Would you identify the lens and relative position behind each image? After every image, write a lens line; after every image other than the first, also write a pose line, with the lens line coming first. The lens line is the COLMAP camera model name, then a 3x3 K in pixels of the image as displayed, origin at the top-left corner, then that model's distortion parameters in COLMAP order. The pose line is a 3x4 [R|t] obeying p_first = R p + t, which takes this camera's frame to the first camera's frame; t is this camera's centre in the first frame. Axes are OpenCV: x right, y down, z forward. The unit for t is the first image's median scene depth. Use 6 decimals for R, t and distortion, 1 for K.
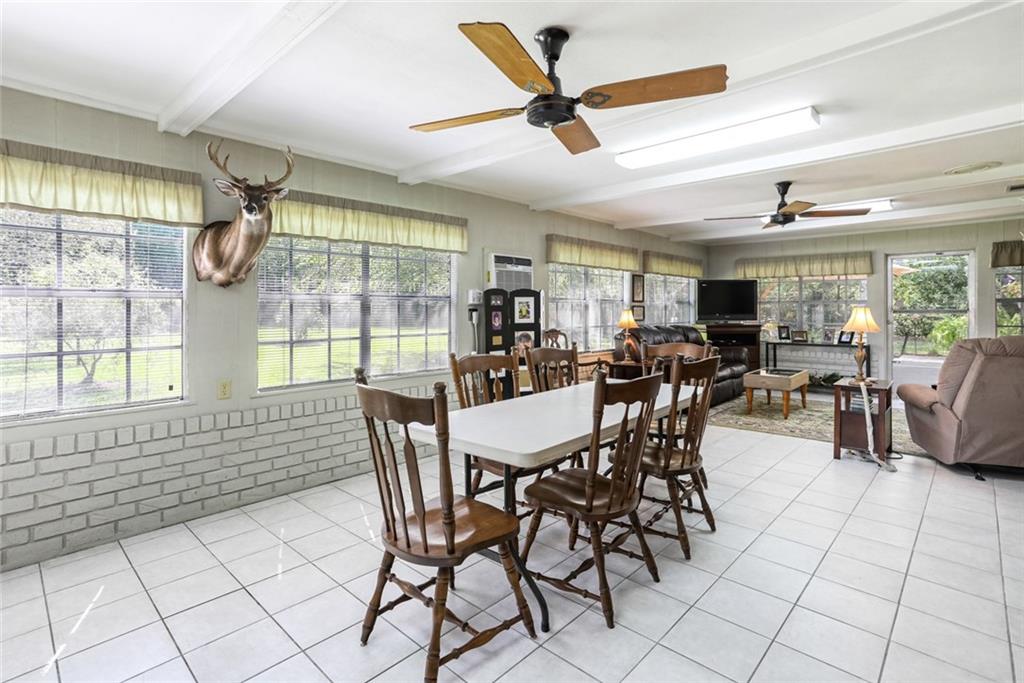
lens RADIAL K [[496.3, 0, 512.8], [0, 496.3, 309.3], [0, 0, 1]] dist [-0.005648, 0.004576]
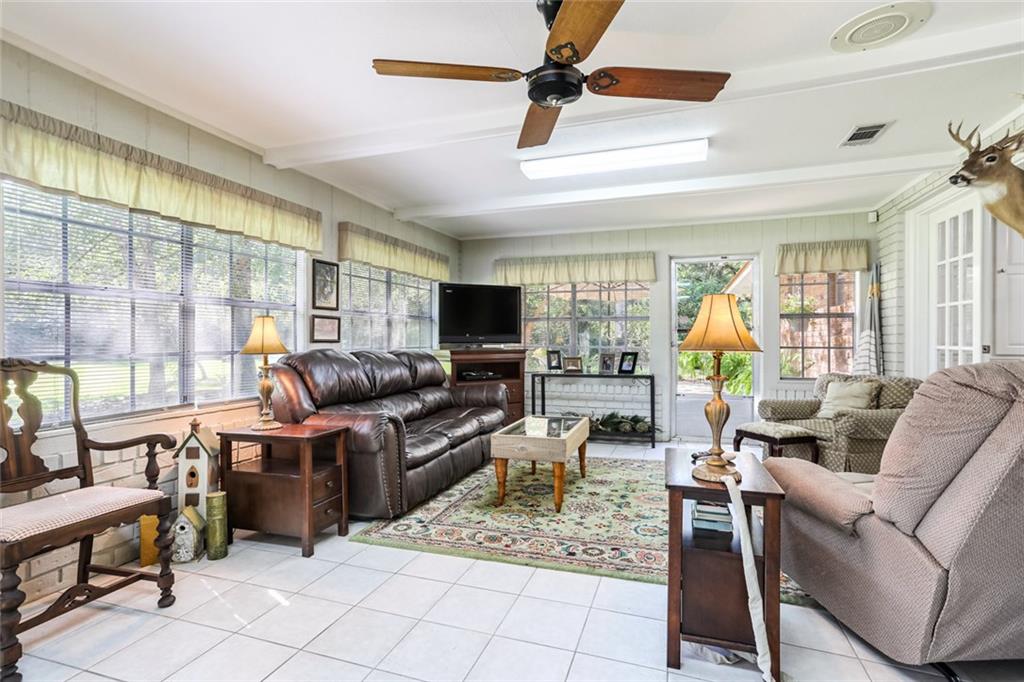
lens RADIAL K [[496.3, 0, 510.5], [0, 496.3, 336.4], [0, 0, 1]] dist [-0.005648, 0.004576]
pose [[0.914821, 0.002820, 0.403850, 0.209372], [0.000281, 0.999971, -0.007619, 0.019484], [-0.403860, 0.007084, 0.914793, 0.387121]]
